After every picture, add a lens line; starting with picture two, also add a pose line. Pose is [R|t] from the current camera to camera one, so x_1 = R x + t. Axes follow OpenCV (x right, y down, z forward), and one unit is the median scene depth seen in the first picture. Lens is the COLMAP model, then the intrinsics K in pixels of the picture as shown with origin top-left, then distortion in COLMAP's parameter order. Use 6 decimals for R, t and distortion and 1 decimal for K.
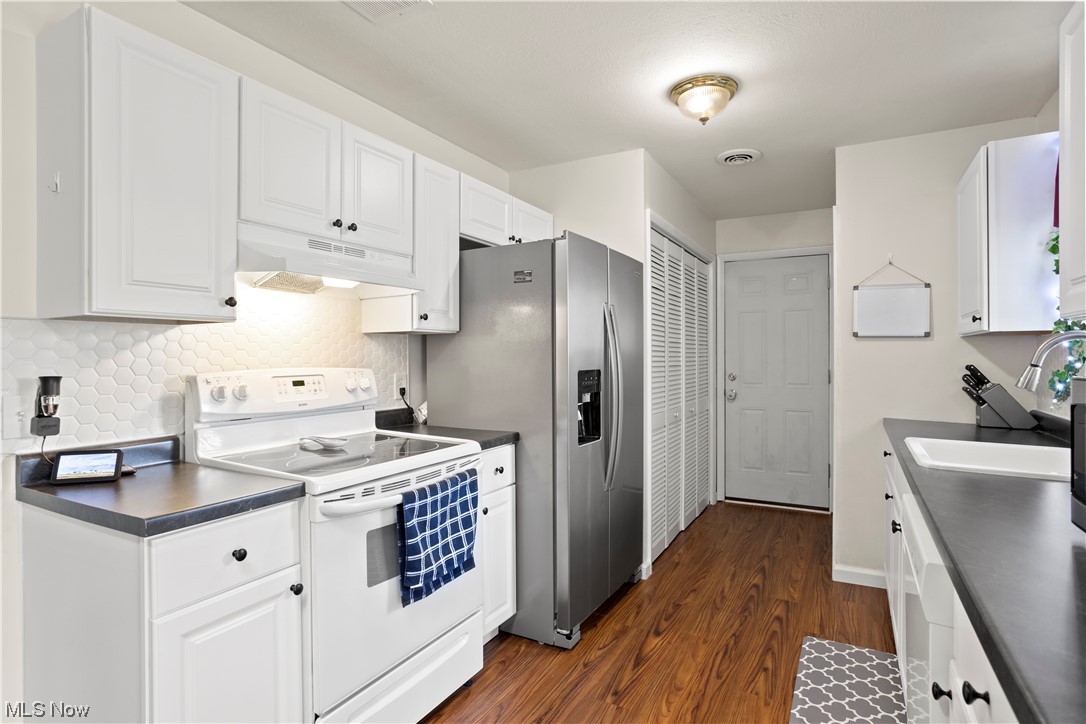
lens RADIAL K [[562.7, 0, 538.4], [0, 562.7, 358.0], [0, 0, 1]] dist [-0.029678, 0.003045]
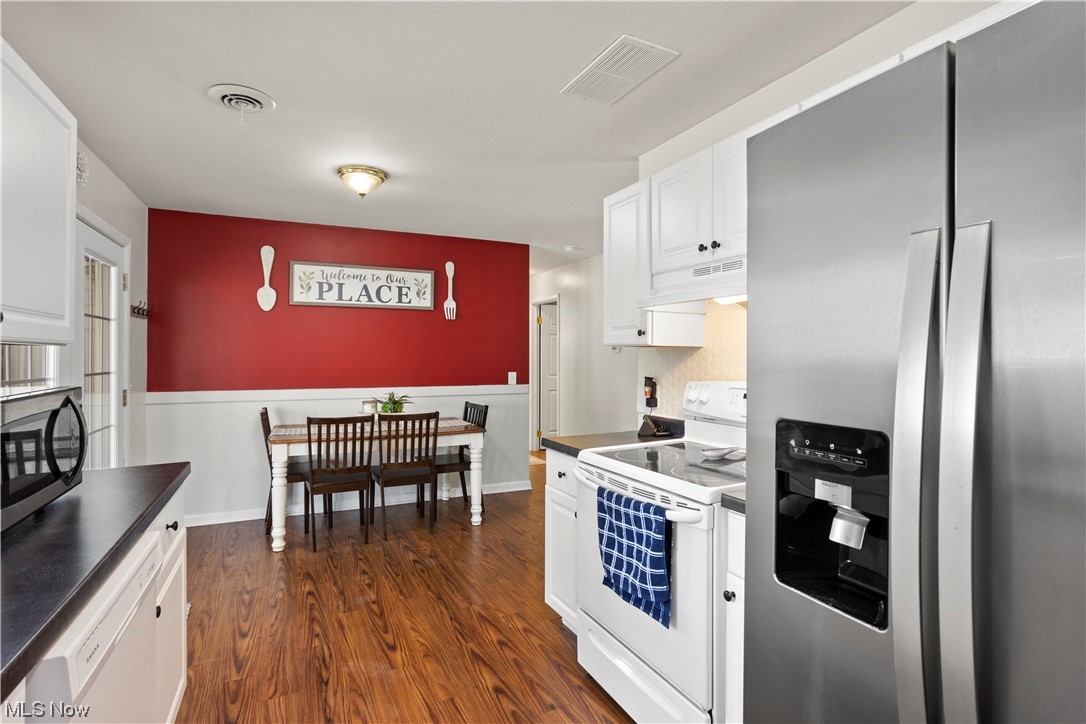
lens RADIAL K [[533.1, 0, 548.3], [0, 533.1, 354.3], [0, 0, 1]] dist [-0.040697, 0.029634]
pose [[-0.561349, -0.001538, -0.827578, 0.541722], [-0.004428, 0.999990, 0.001145, -0.029842], [0.827567, 0.004307, -0.561350, 1.098880]]
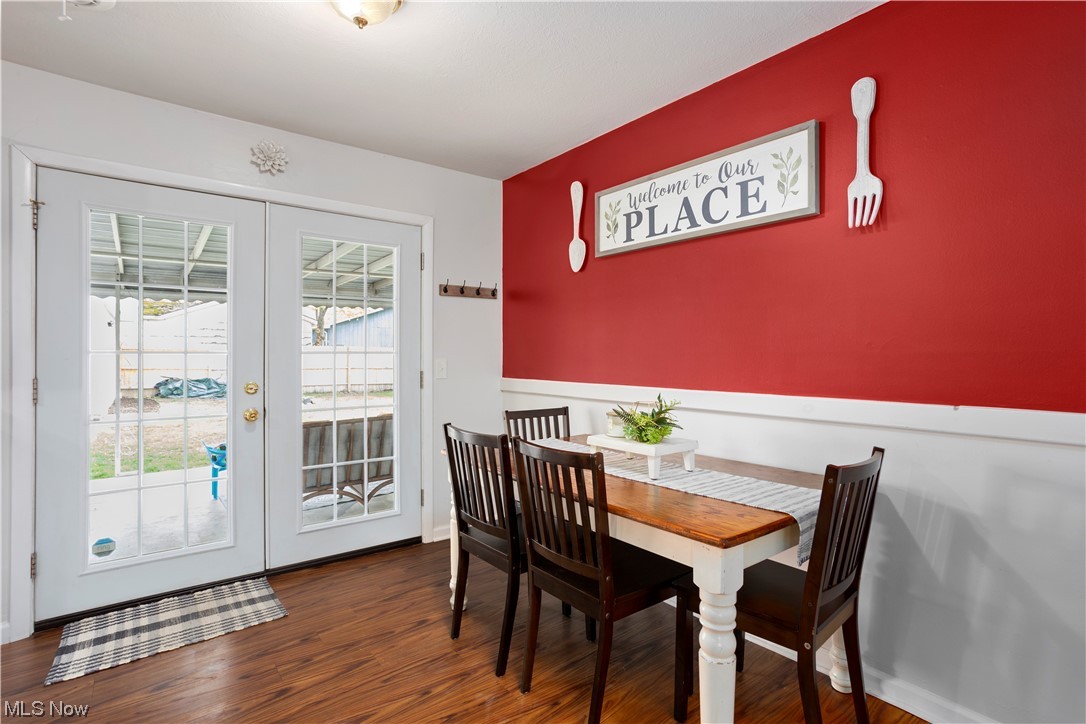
lens RADIAL K [[533.1, 0, 550.4], [0, 533.1, 353.0], [0, 0, 1]] dist [-0.040697, 0.029634]
pose [[-0.924158, 0.002732, 0.382001, -0.818052], [0.002662, 0.999996, -0.000712, 0.026250], [-0.382002, 0.000359, -0.924162, 0.529576]]
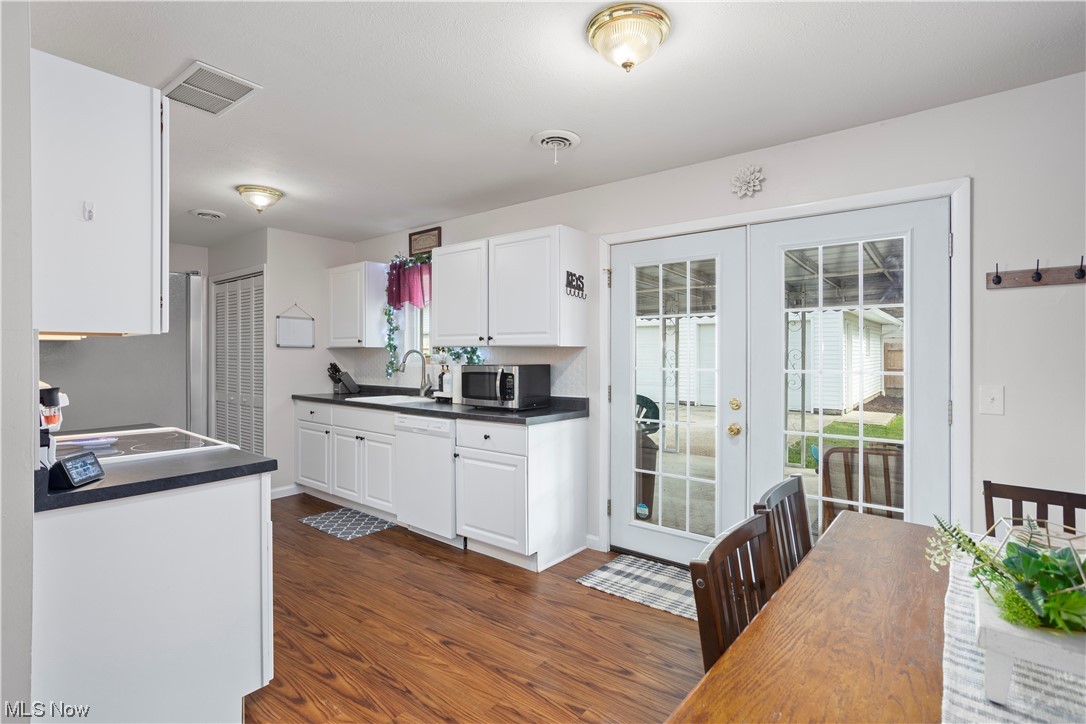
lens RADIAL K [[533.1, 0, 541.0], [0, 533.1, 356.5], [0, 0, 1]] dist [-0.040697, 0.029634]
pose [[0.177367, -0.004223, 0.984136, -1.061249], [0.003149, 0.999988, 0.003723, -0.016292], [-0.984140, 0.002439, 0.177379, -0.053928]]
